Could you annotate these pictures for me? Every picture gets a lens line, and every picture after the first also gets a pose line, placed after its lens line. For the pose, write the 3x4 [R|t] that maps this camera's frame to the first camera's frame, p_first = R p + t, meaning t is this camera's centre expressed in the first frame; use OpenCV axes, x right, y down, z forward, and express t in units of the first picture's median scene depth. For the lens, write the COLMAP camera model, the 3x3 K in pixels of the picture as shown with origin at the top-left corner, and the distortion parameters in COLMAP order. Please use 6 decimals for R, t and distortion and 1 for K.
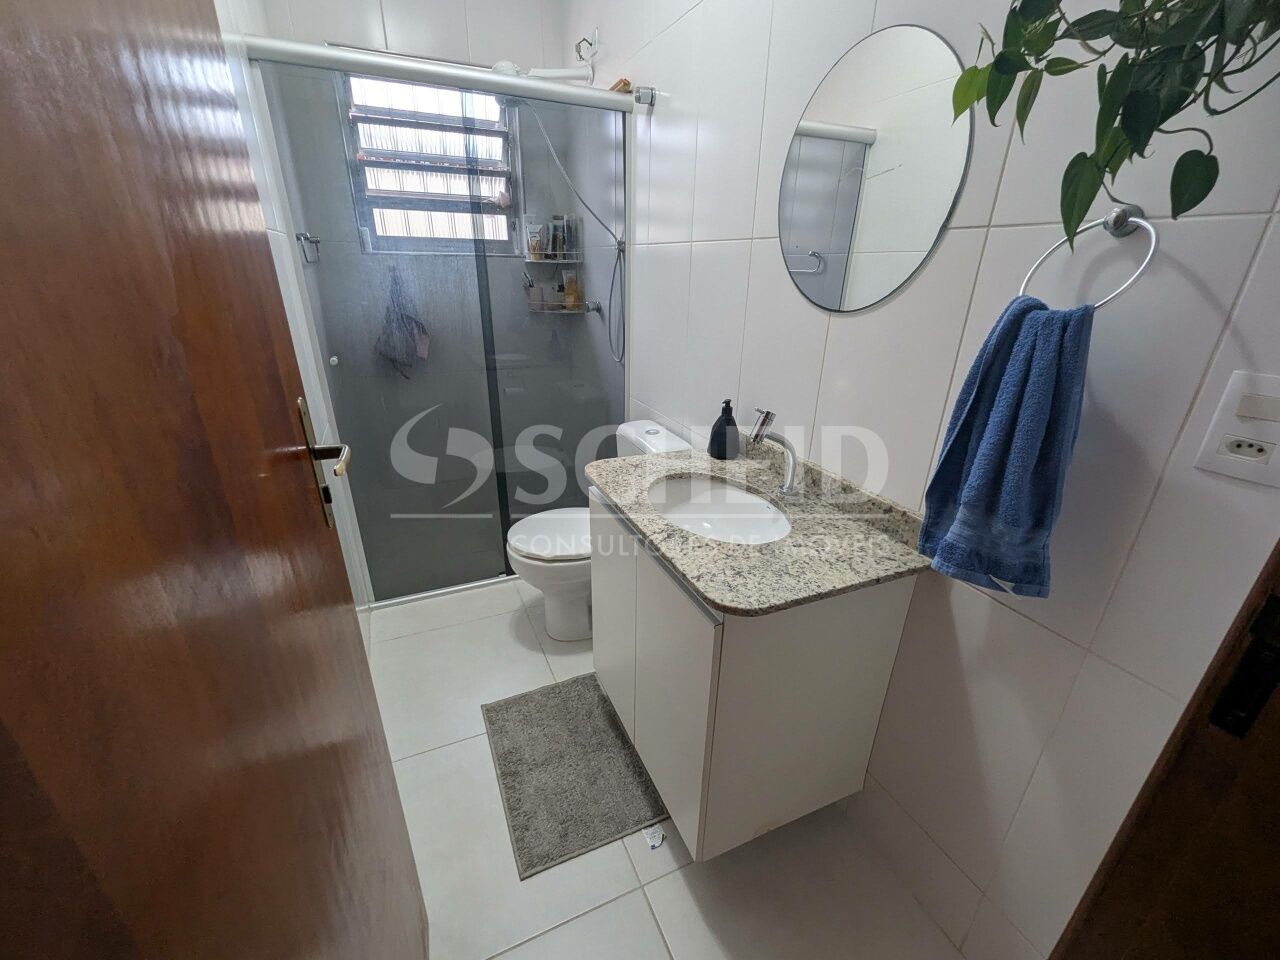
lens RADIAL K [[531.0, 0, 644.1], [0, 531.0, 490.4], [0, 0, 1]] dist [0.001465, 0.000503]
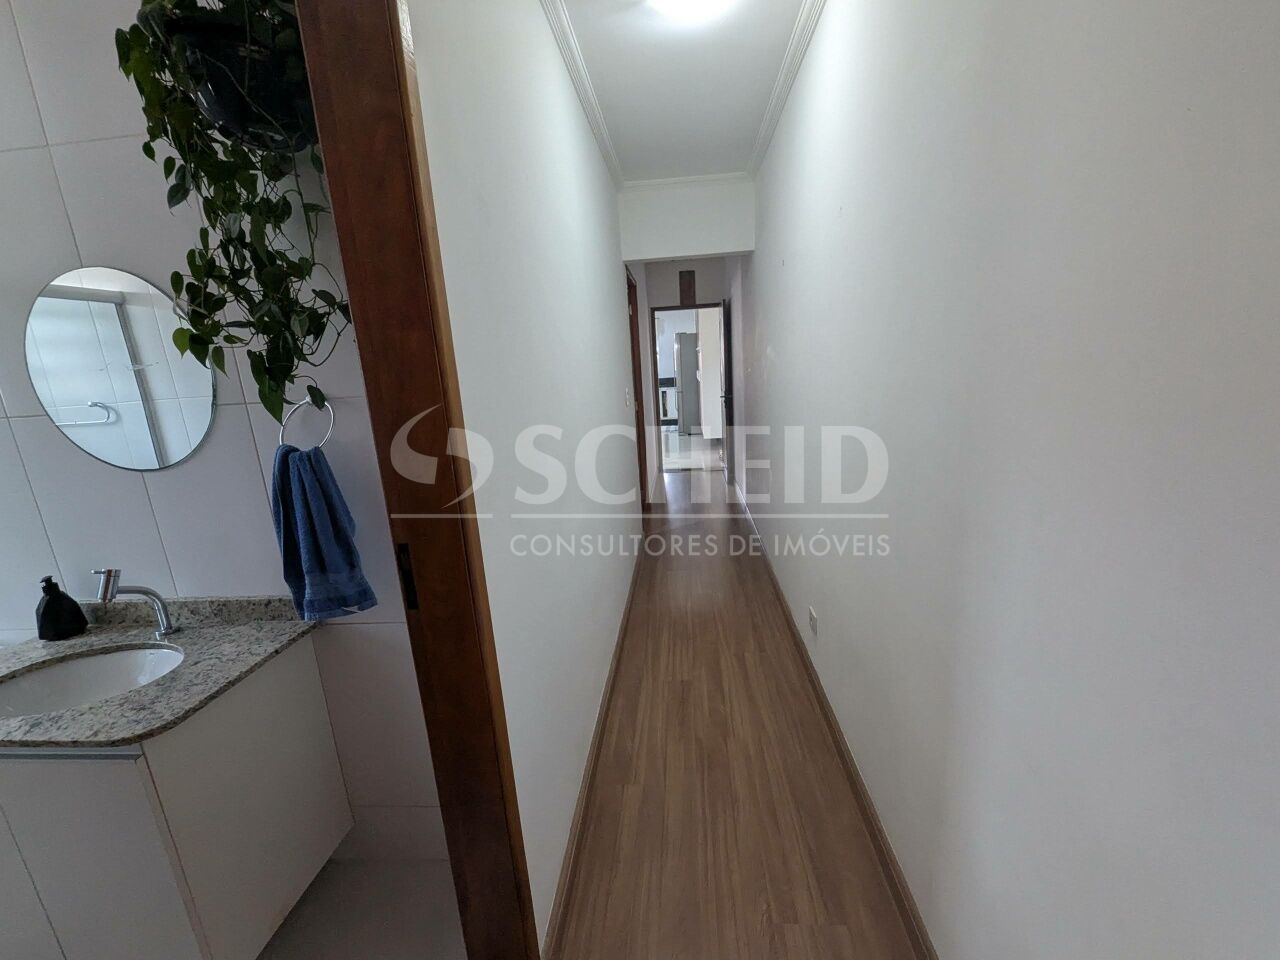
lens RADIAL K [[531.0, 0, 644.1], [0, 531.0, 490.4], [0, 0, 1]] dist [0.001465, 0.000503]
pose [[0.471276, -0.256091, 0.843989, -0.147048], [0.407503, 0.911880, 0.049145, 0.109038], [-0.782202, 0.320768, 0.534105, -0.560614]]
